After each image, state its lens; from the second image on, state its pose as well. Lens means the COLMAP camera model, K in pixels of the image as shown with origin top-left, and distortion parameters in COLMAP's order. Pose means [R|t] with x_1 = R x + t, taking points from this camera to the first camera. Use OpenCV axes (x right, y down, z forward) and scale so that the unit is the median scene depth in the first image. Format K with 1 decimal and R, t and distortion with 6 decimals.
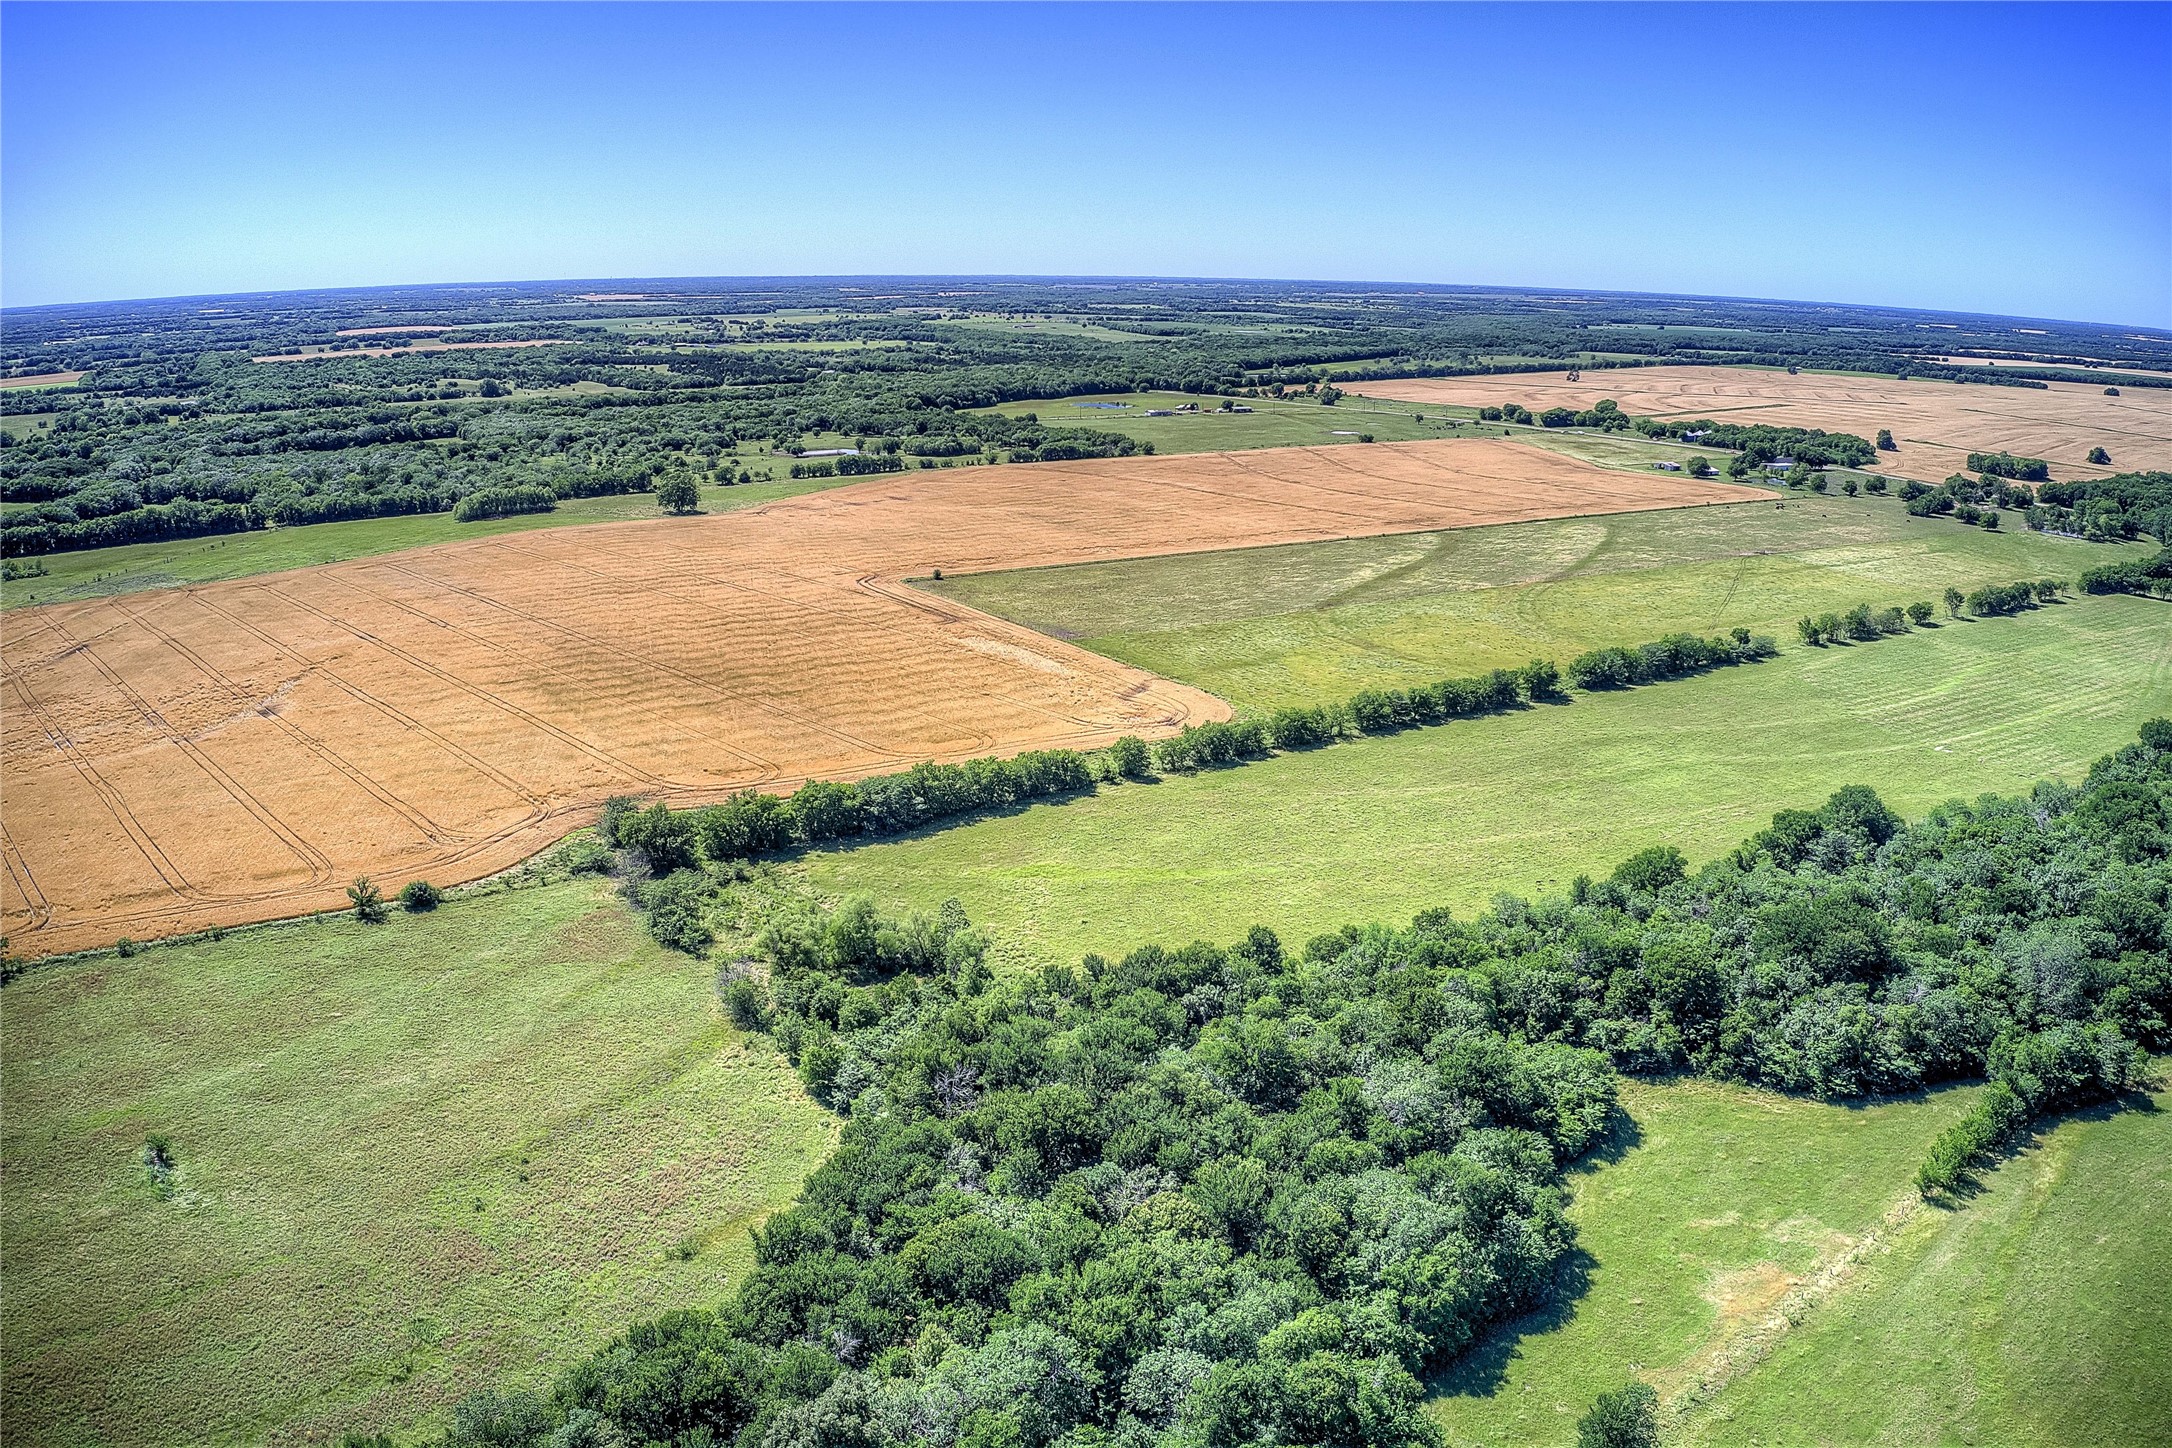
lens RADIAL K [[1703.9, 0, 1078.6], [0, 1703.9, 718.4], [0, 0, 1]] dist [-0.196573, 0.023837]
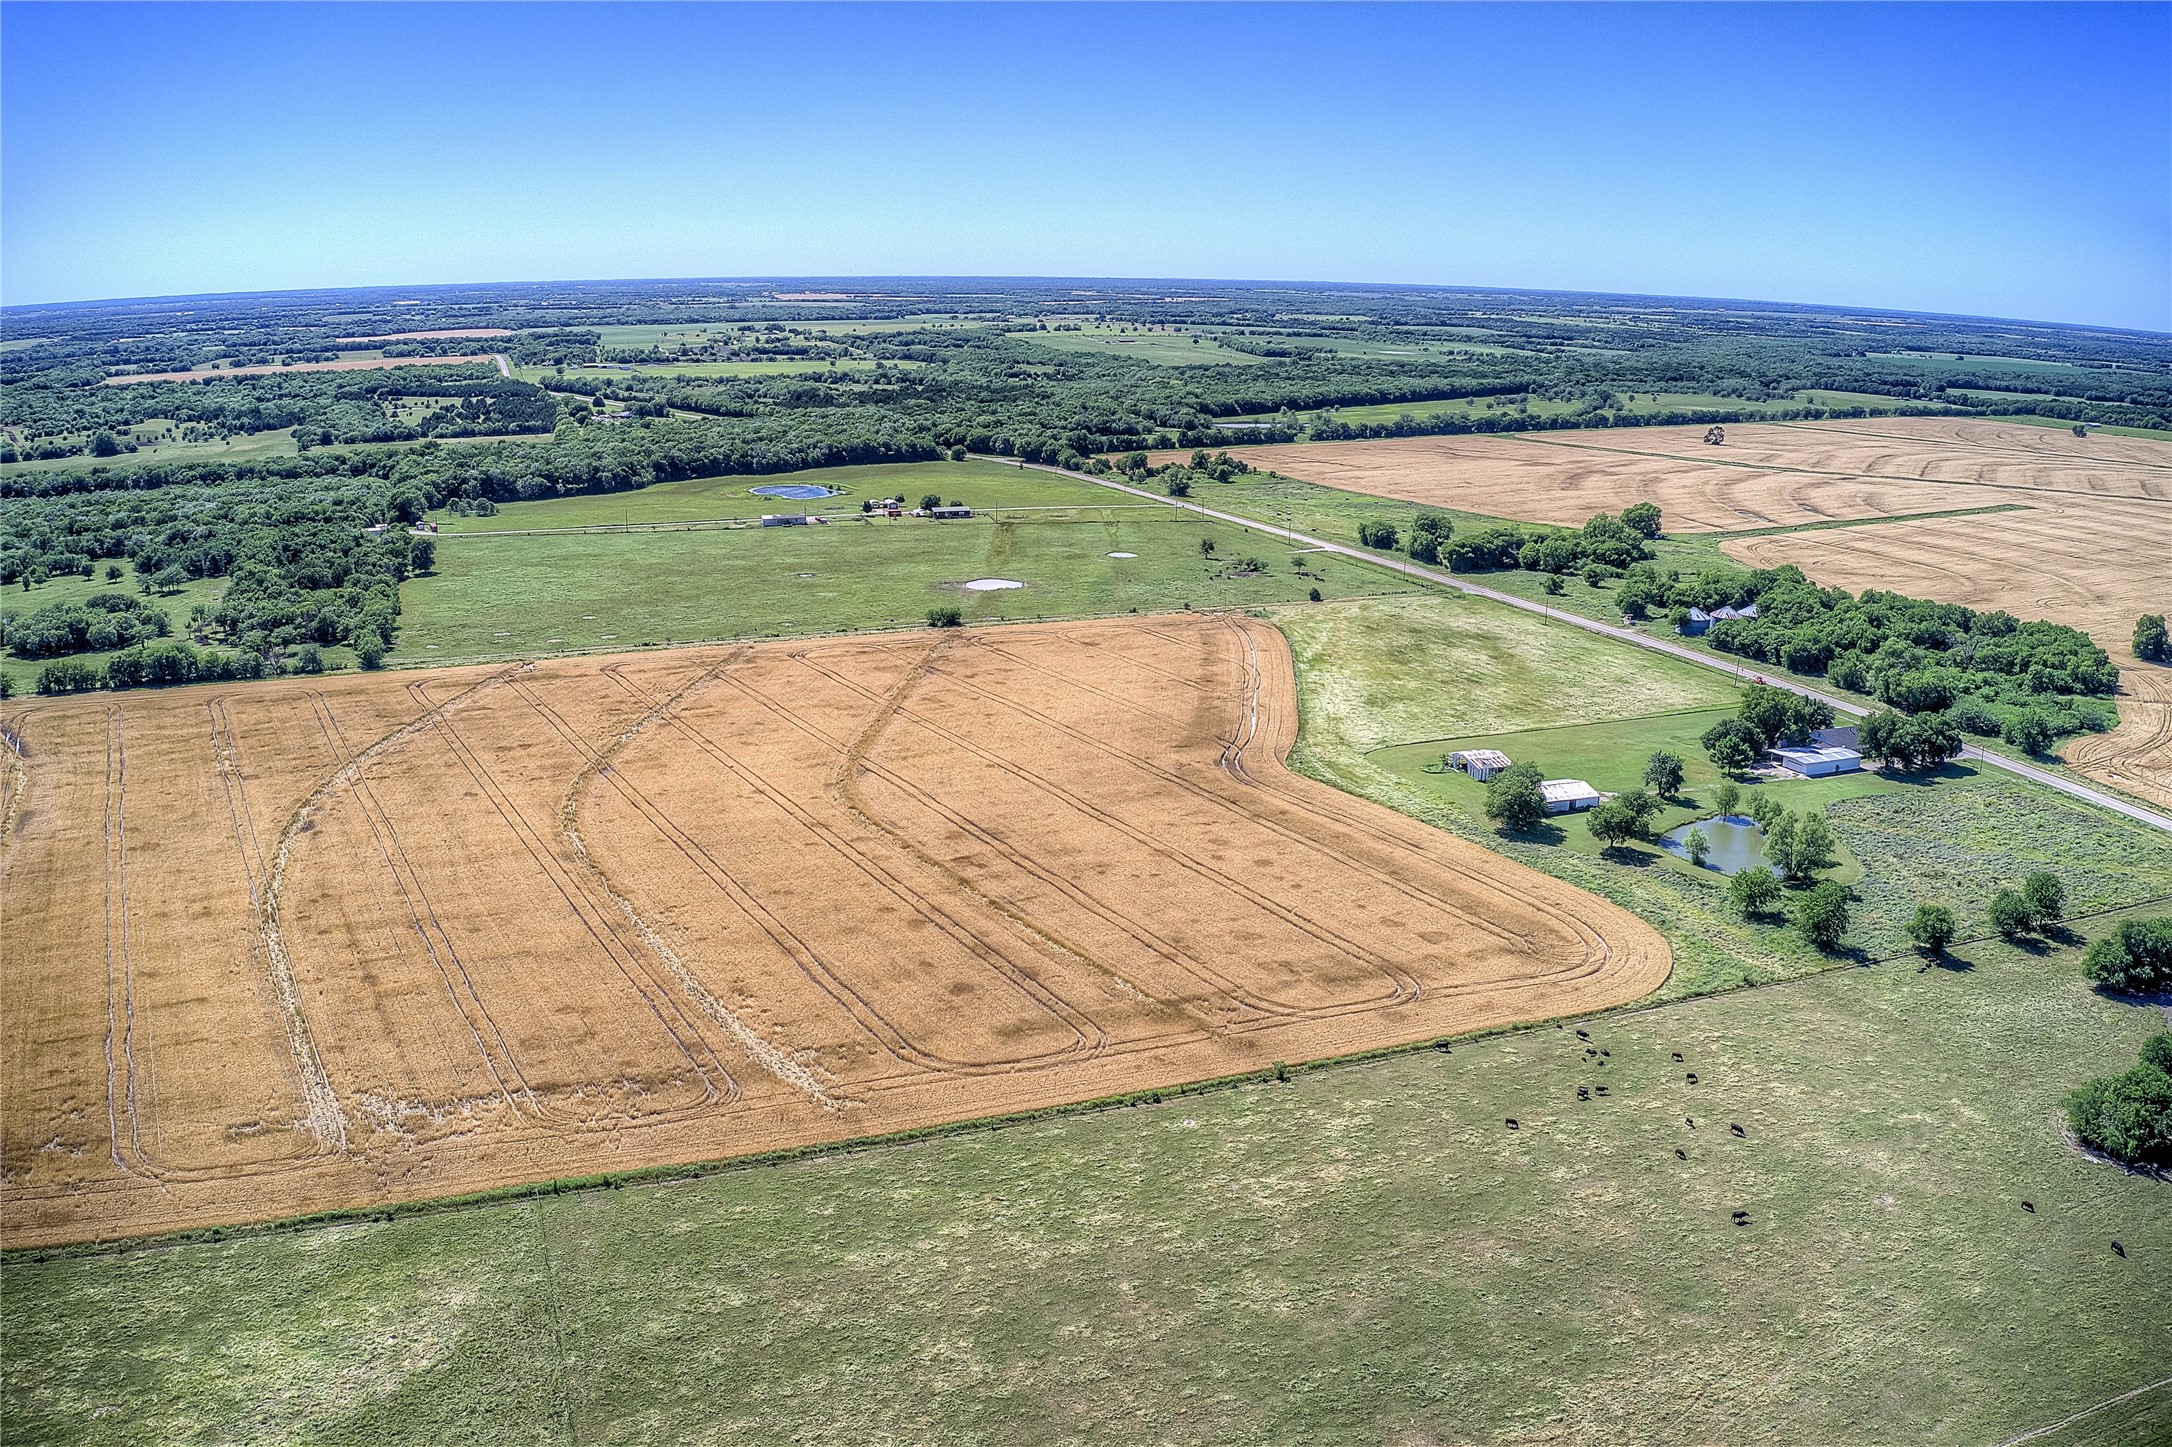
lens RADIAL K [[1715.3, 0, 1101.3], [0, 1715.3, 725.5], [0, 0, 1]] dist [-0.193943, 0.018251]
pose [[0.984066, 0.049360, -0.170816, 0.441776], [-0.049448, 0.998770, 0.003739, -0.207779], [0.170791, 0.004767, 0.985296, 0.796348]]
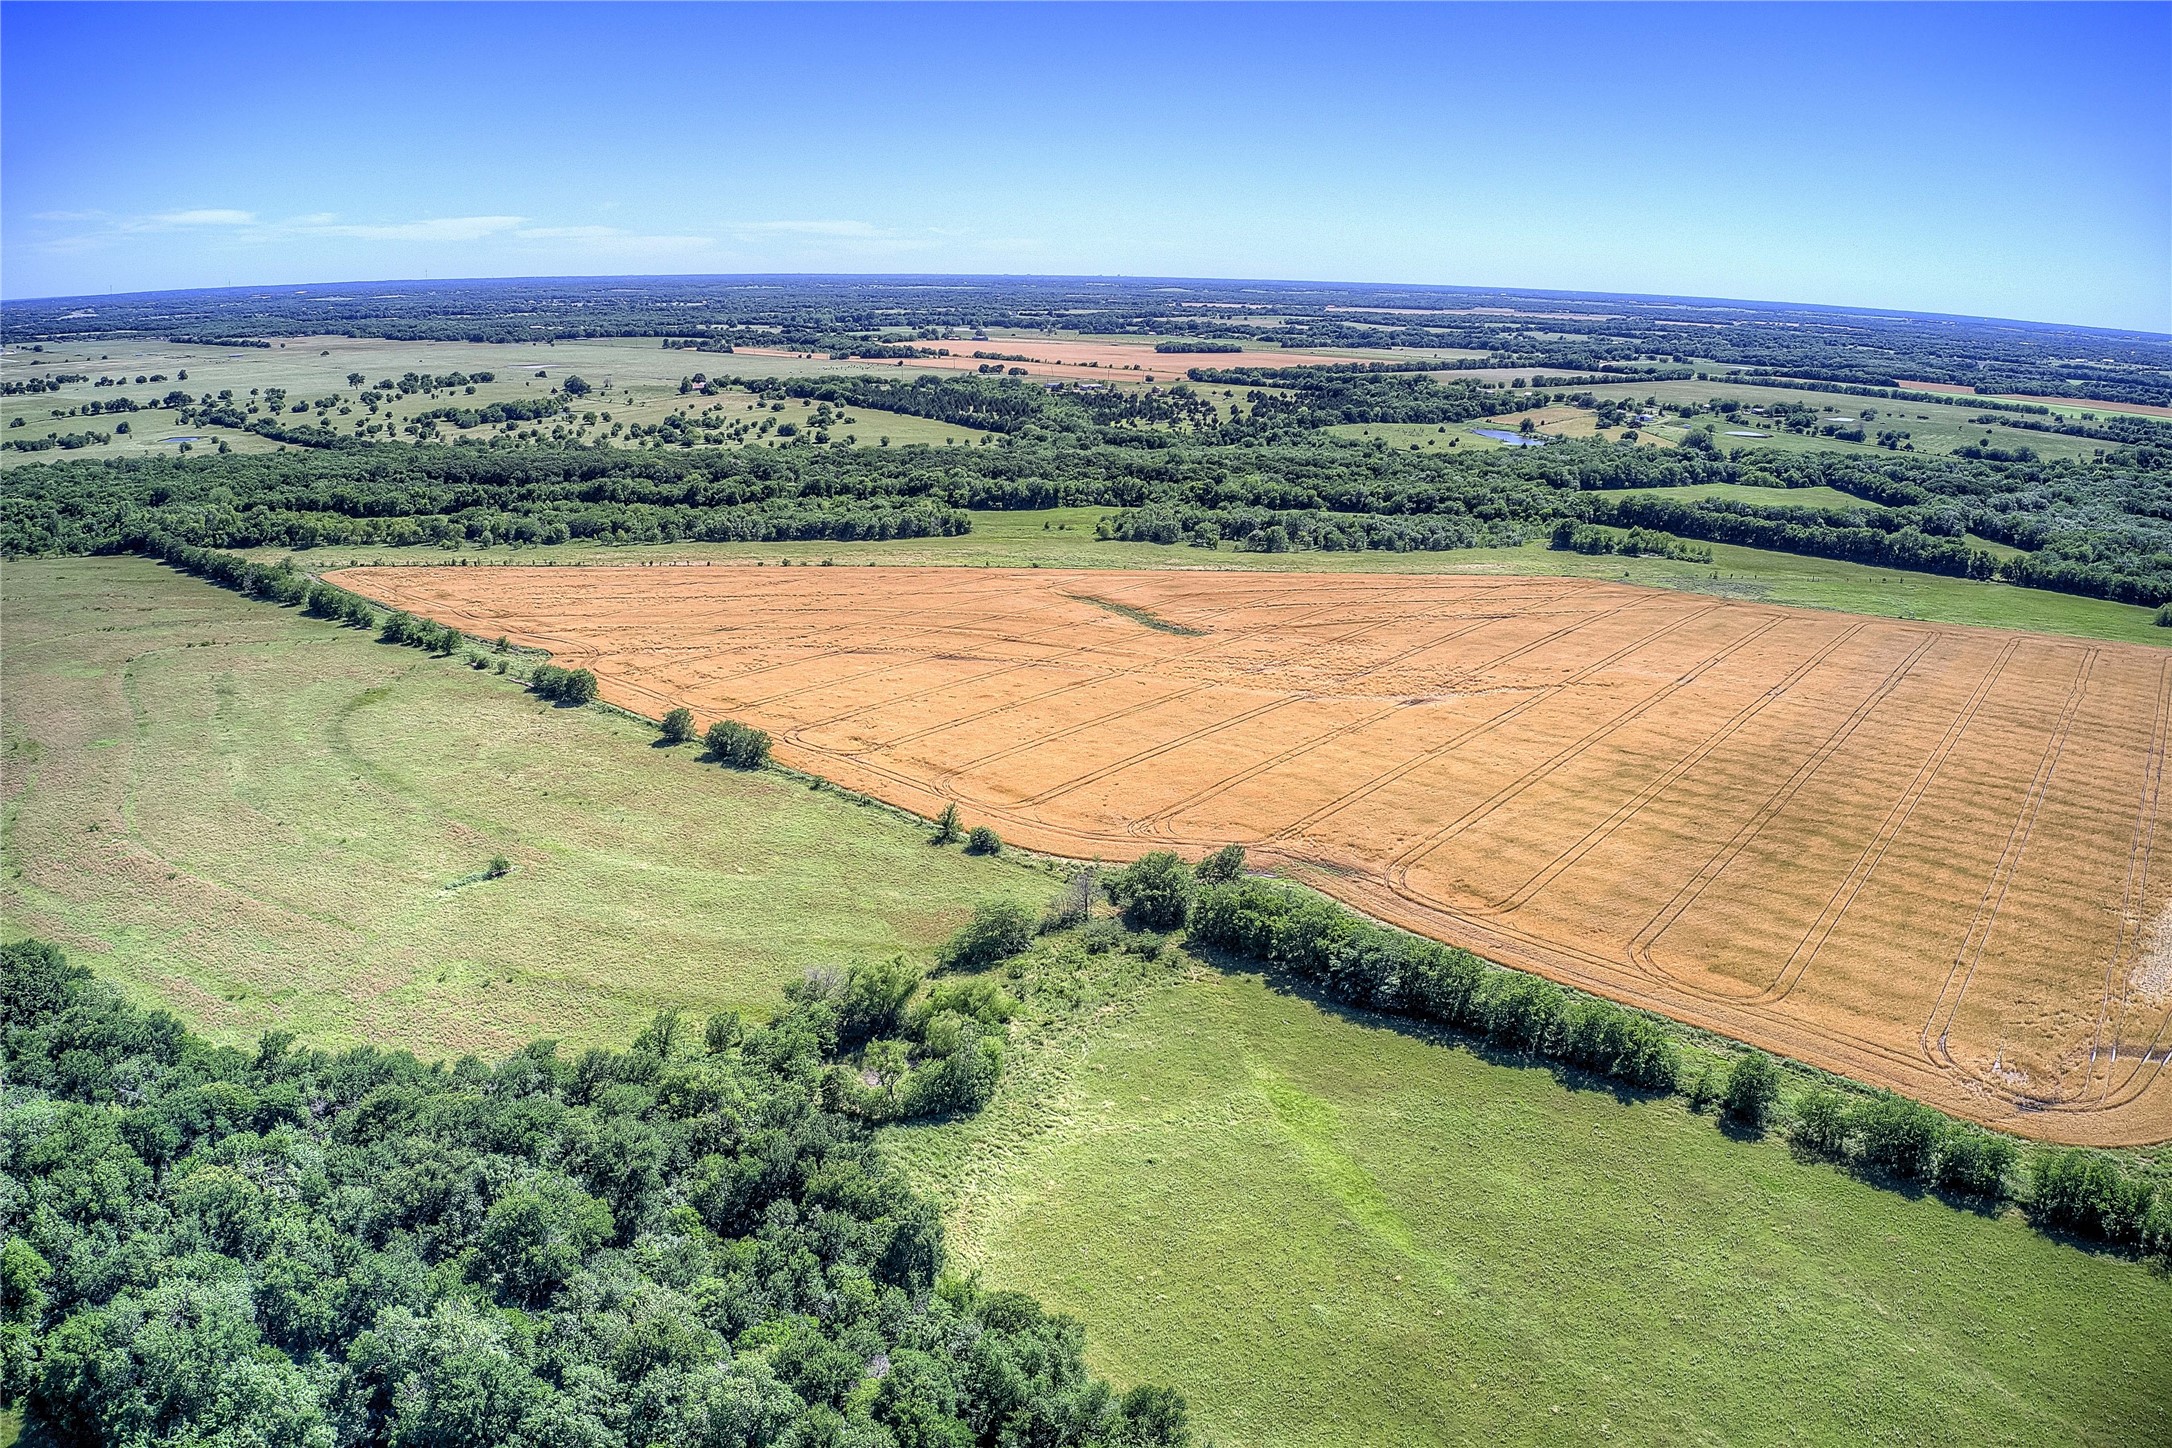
lens RADIAL K [[1703.9, 0, 1048.3], [0, 1703.9, 717.2], [0, 0, 1]] dist [-0.196573, 0.023837]
pose [[0.211549, 0.246935, -0.945658, 0.258724], [-0.264001, 0.946028, 0.187973, -0.076384], [0.941037, 0.209889, 0.265323, 0.295258]]
